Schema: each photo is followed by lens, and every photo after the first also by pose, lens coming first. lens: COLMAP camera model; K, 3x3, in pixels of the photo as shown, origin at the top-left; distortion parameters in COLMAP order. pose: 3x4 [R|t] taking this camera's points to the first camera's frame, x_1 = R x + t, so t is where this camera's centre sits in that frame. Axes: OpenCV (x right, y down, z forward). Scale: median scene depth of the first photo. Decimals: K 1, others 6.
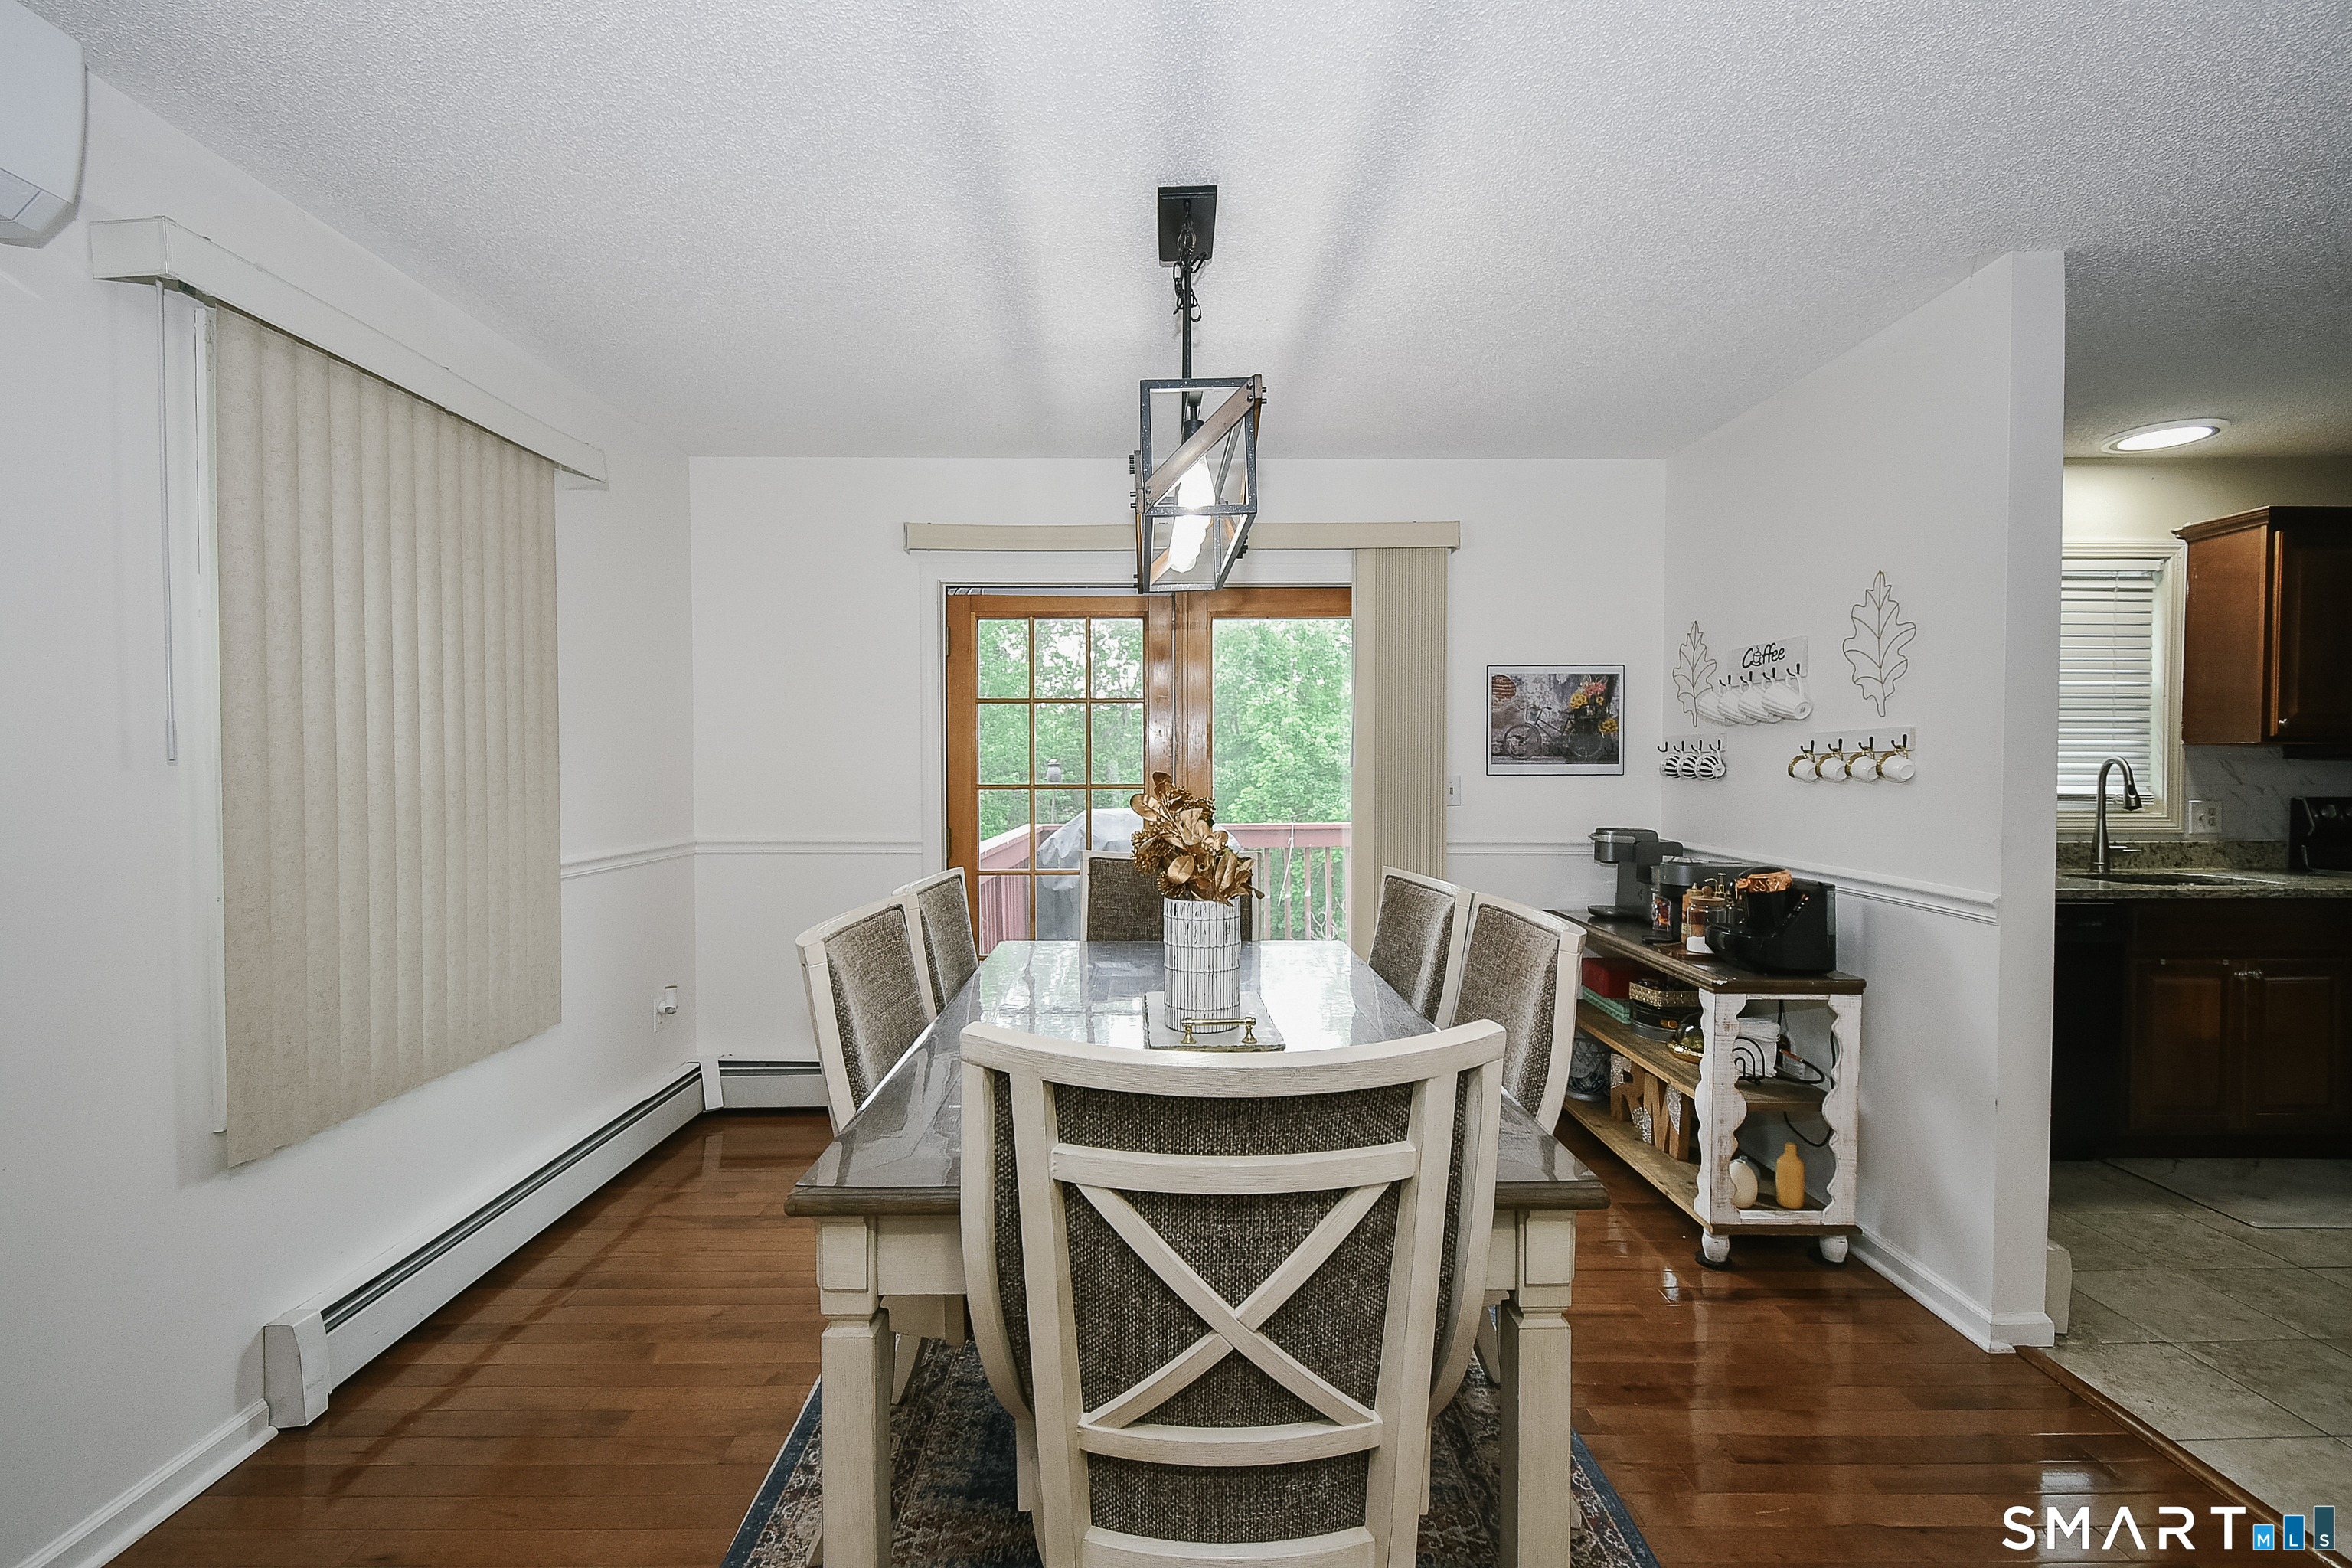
lens RADIAL K [[1042.0, 0, 1170.7], [0, 1042.0, 784.0], [0, 0, 1]] dist [0.015573, -0.009695]
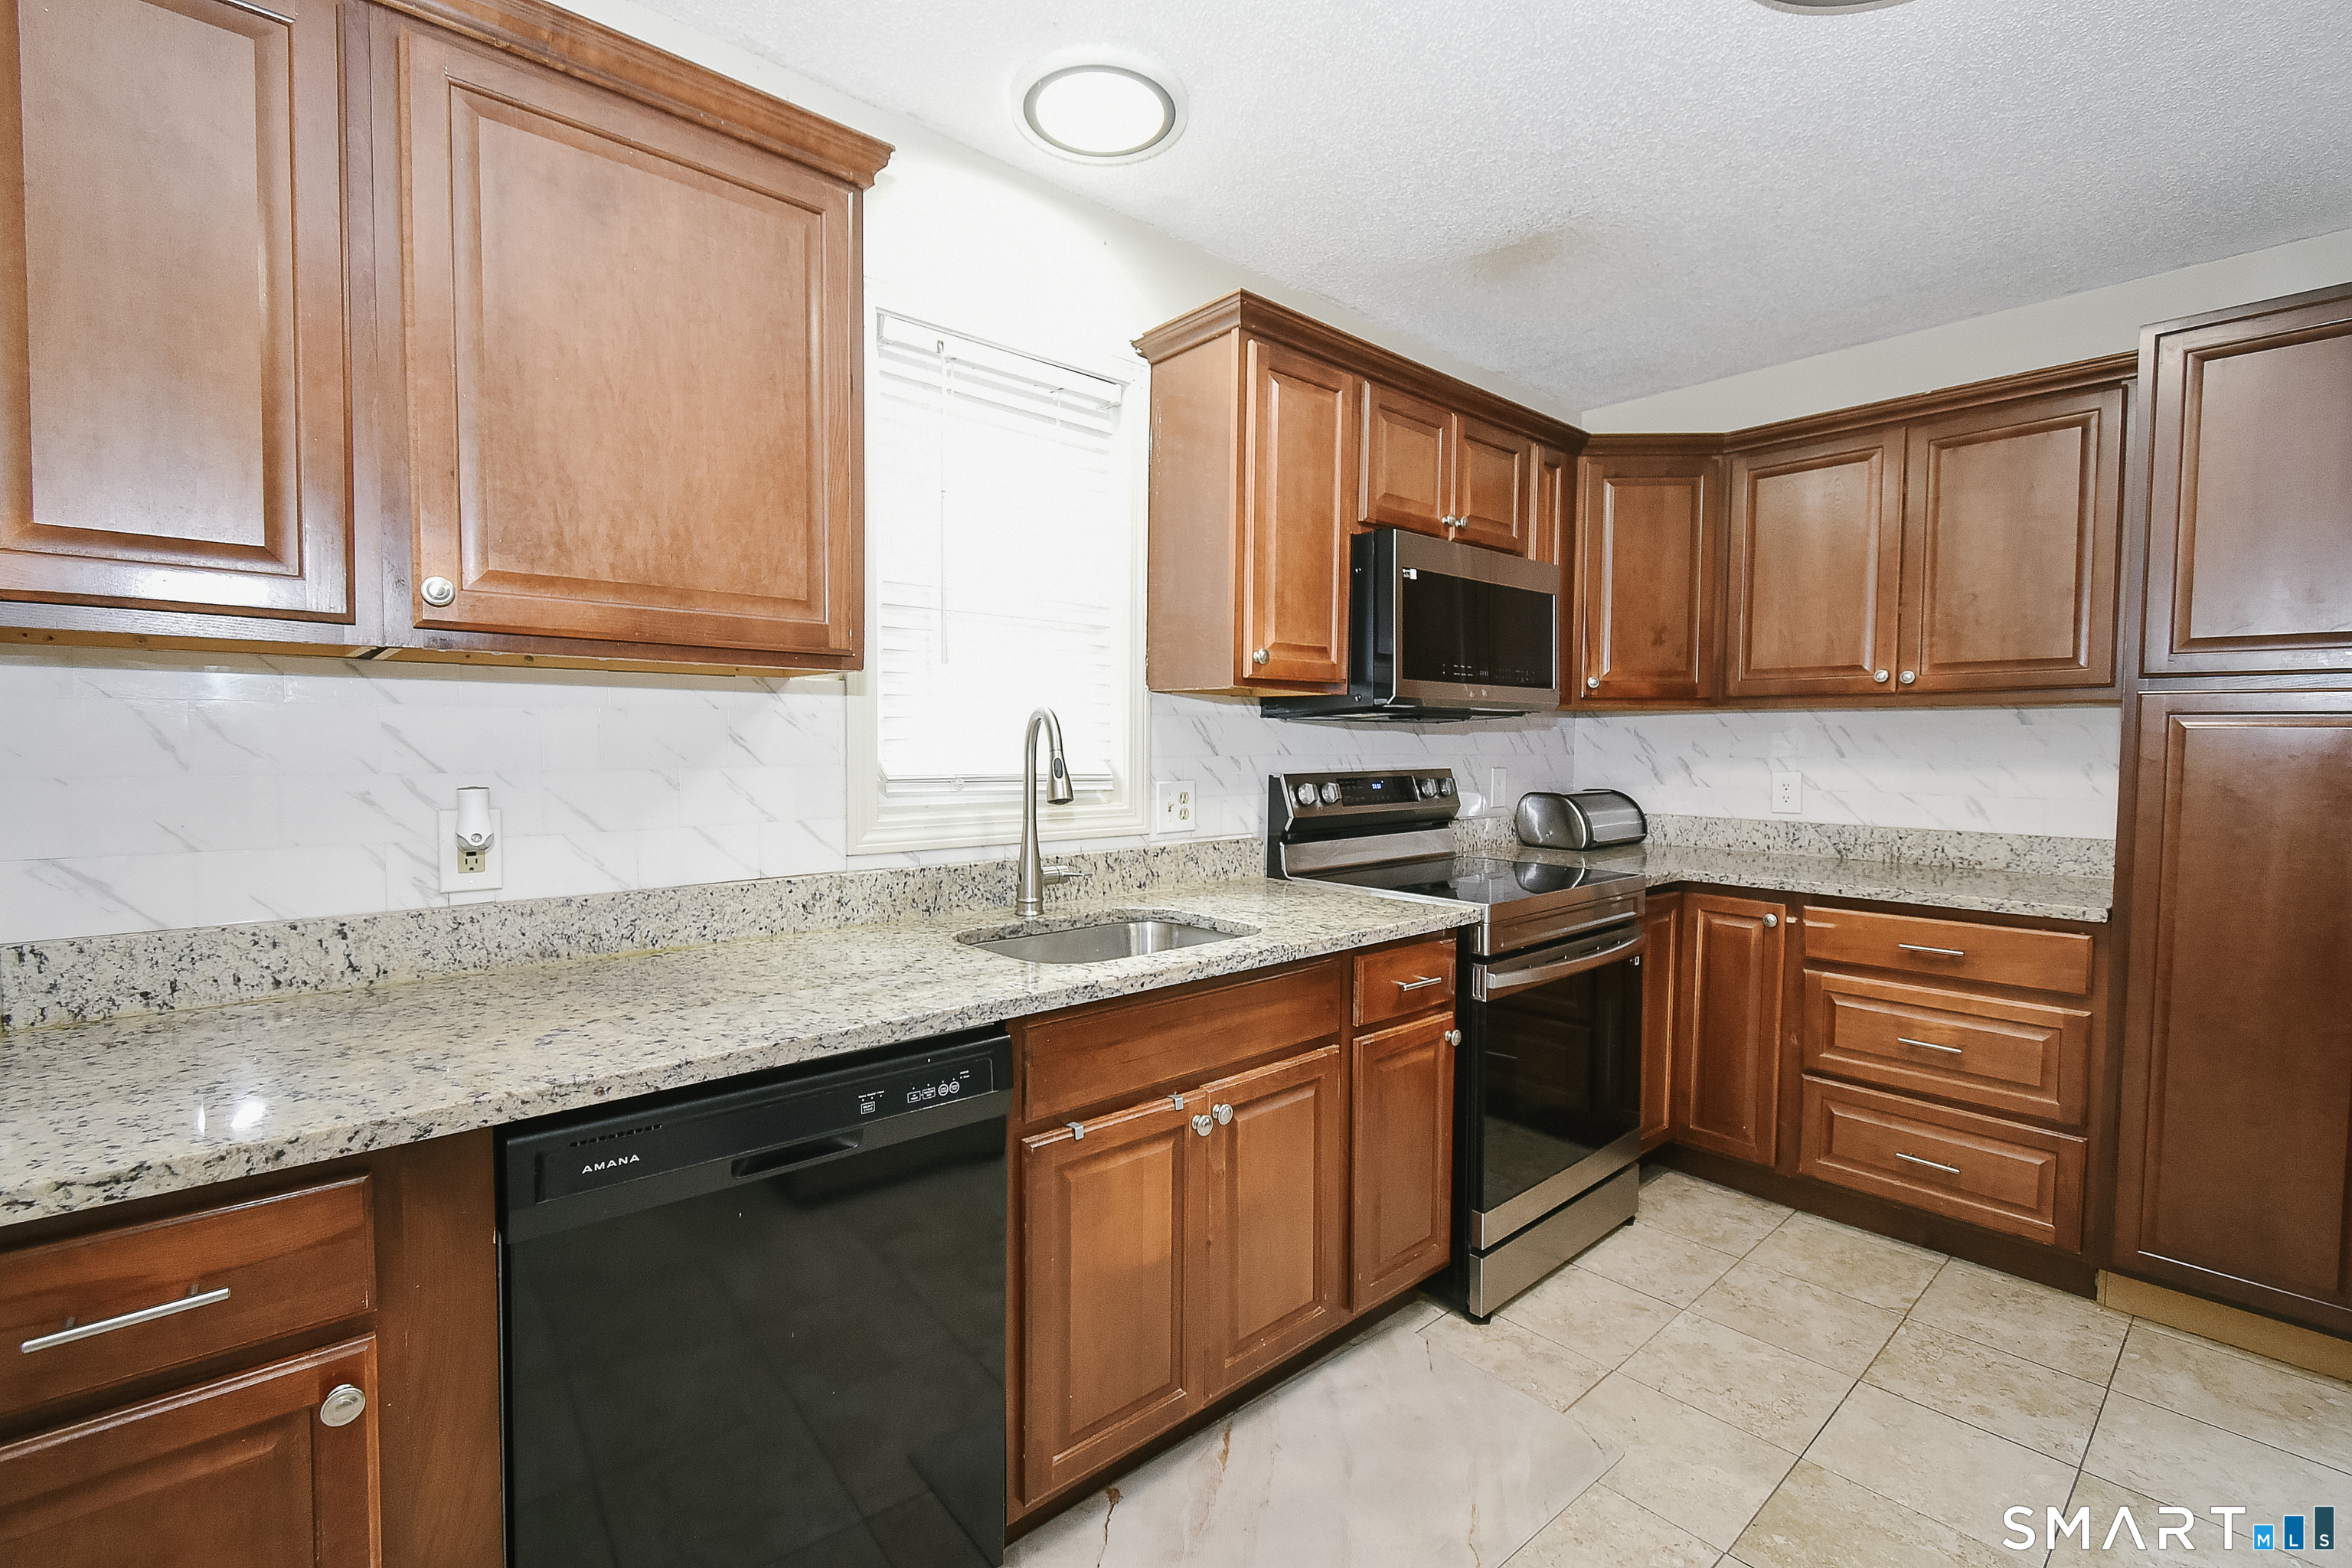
lens RADIAL K [[1042.0, 0, 1170.7], [0, 1042.0, 784.0], [0, 0, 1]] dist [0.015573, -0.009695]
pose [[0.750907, -0.026051, 0.659894, 0.581981], [0.007407, 0.999491, 0.031029, -0.002026], [-0.660367, -0.018412, 0.750717, 0.539815]]
